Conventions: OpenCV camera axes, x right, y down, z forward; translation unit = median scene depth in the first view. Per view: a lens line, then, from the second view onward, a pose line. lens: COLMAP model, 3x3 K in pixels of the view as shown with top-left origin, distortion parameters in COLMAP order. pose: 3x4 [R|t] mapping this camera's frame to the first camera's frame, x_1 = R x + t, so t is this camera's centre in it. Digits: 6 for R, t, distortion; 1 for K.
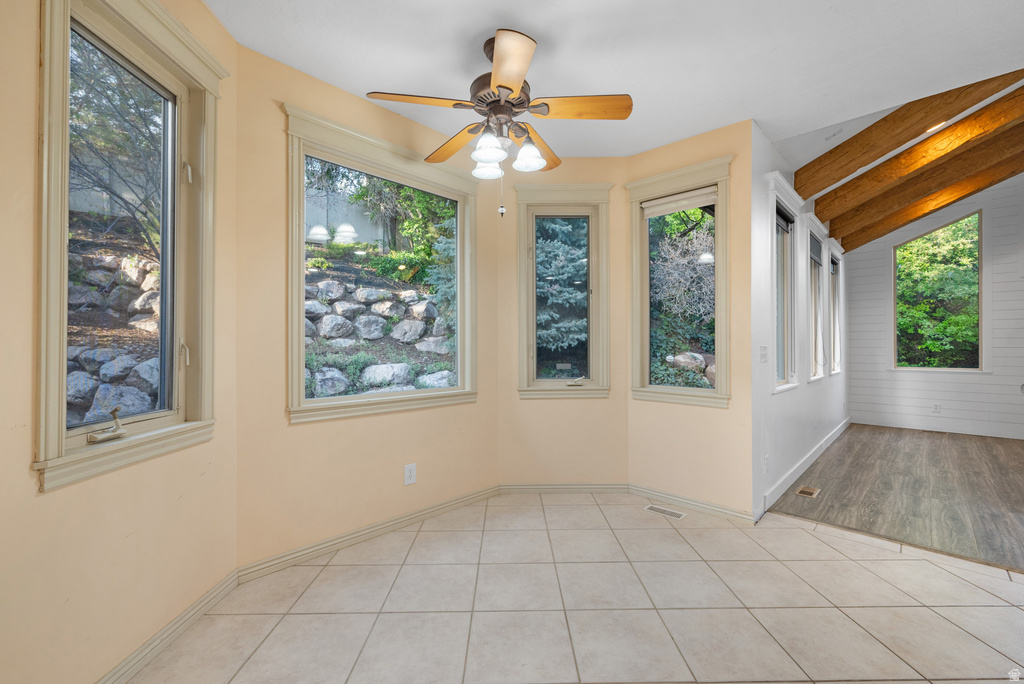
lens RADIAL K [[425.9, 0, 518.3], [0, 425.9, 342.4], [0, 0, 1]] dist [-0.008964, 0.000042]
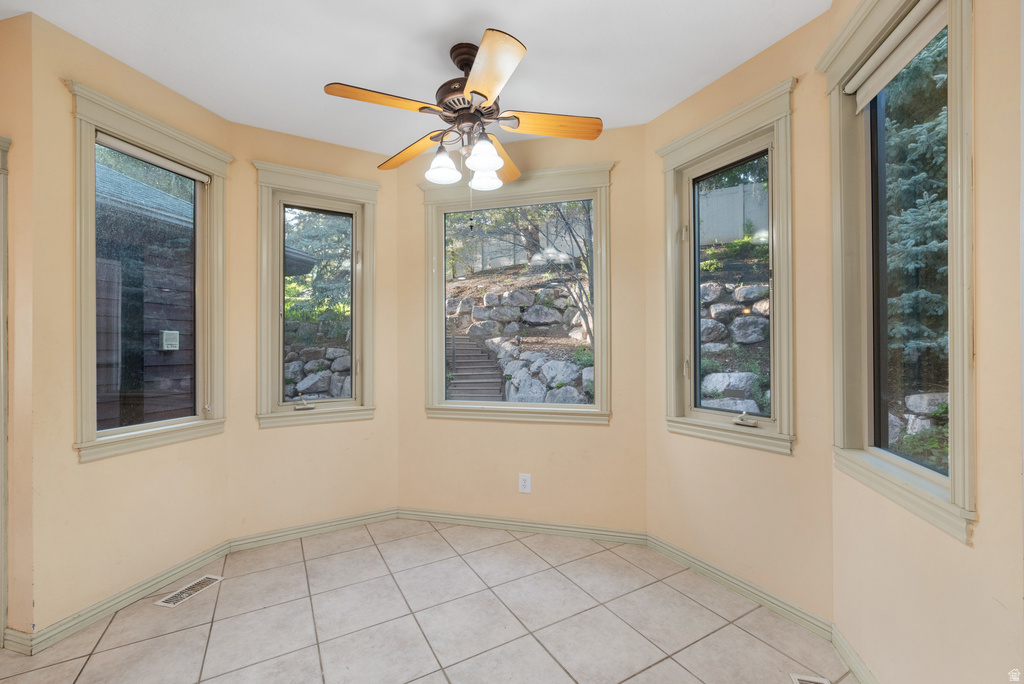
lens RADIAL K [[425.9, 0, 517.2], [0, 425.9, 348.6], [0, 0, 1]] dist [-0.008964, 0.000042]
pose [[0.479587, -0.000009, -0.877494, 0.220524], [0.013273, 0.999886, 0.007245, -0.009624], [0.877394, -0.015122, 0.479532, 0.165769]]
